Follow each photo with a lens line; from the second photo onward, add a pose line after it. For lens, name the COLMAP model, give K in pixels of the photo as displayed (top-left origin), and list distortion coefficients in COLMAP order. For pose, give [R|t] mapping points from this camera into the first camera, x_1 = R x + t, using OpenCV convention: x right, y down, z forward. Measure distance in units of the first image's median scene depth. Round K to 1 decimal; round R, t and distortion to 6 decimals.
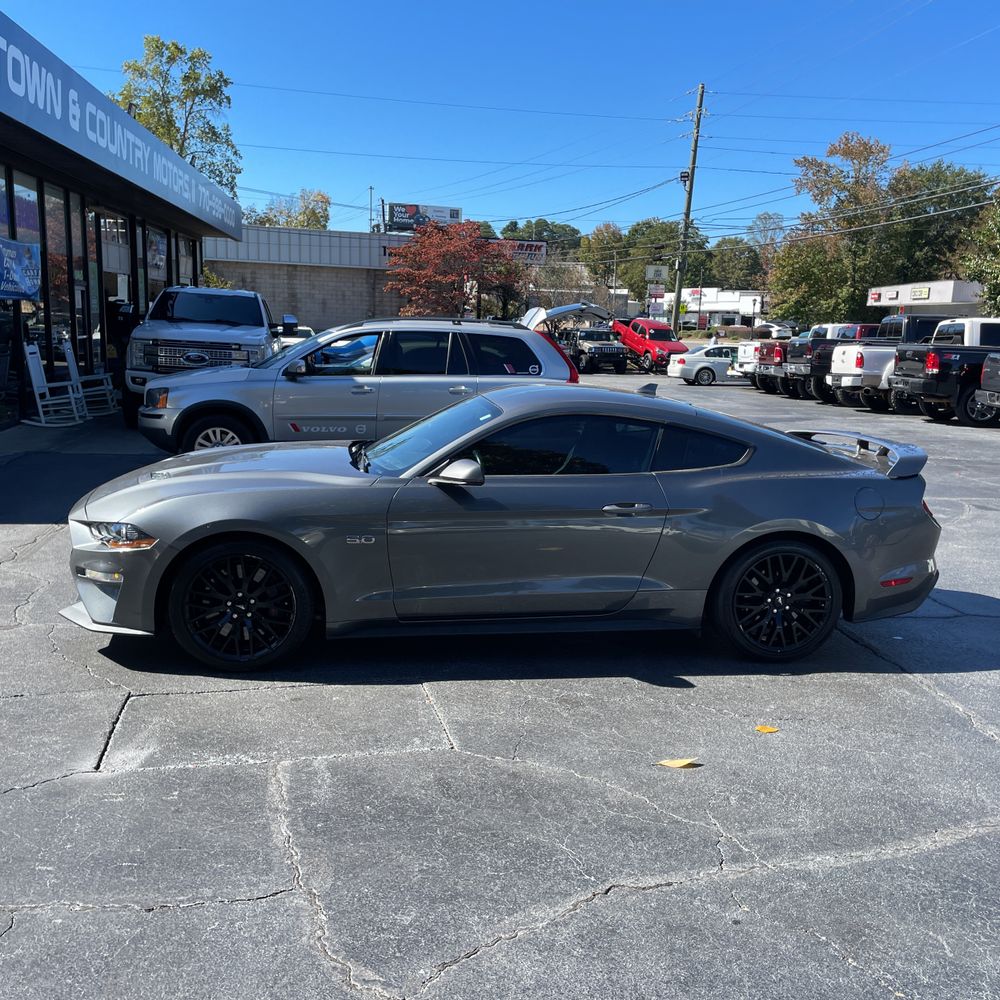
lens RADIAL K [[1002.2, 0, 500.0], [0, 1002.2, 500.0], [0, 0, 1]] dist [0.117239, -0.171929]
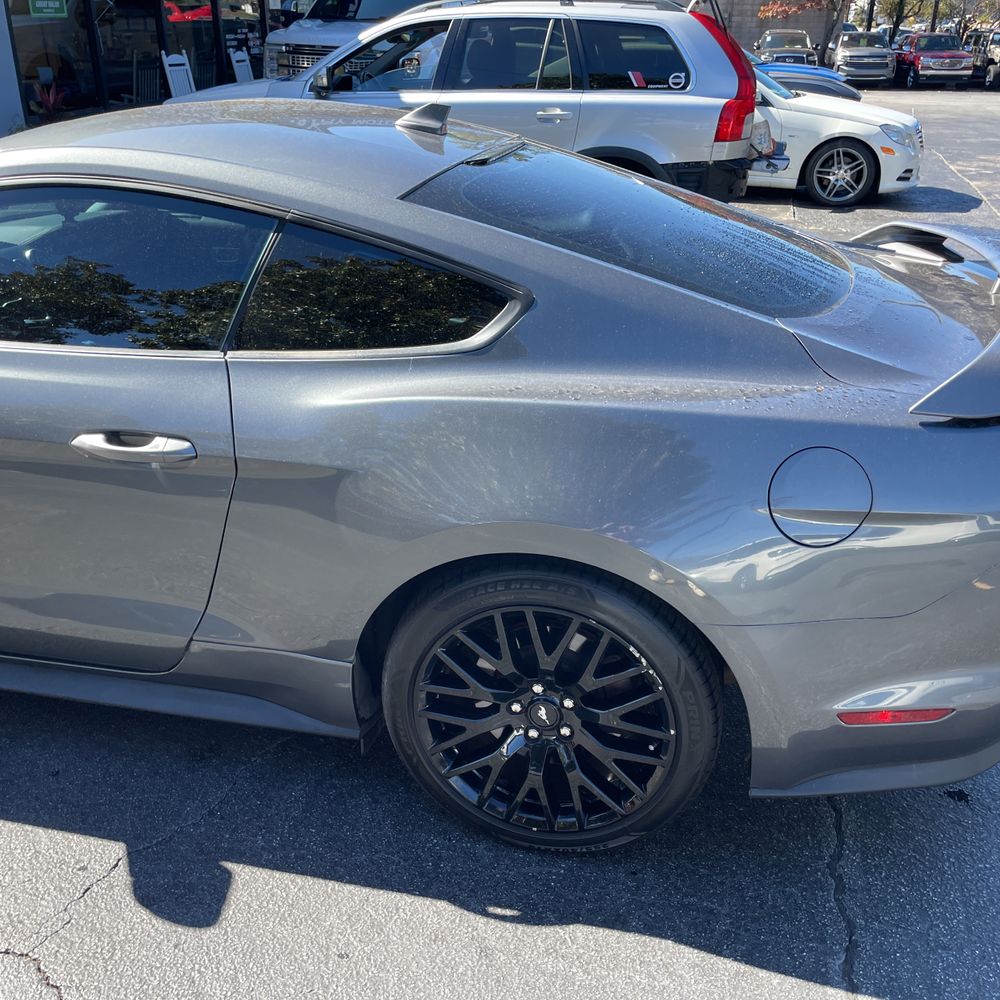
lens RADIAL K [[996.7, 0, 511.0], [0, 996.7, 507.2], [0, 0, 1]] dist [0.083630, -0.102454]
pose [[0.932765, 0.138371, -0.332870, 0.185608], [-0.046733, 0.962020, 0.268948, -0.037701], [0.357442, -0.235309, 0.903806, 0.326676]]
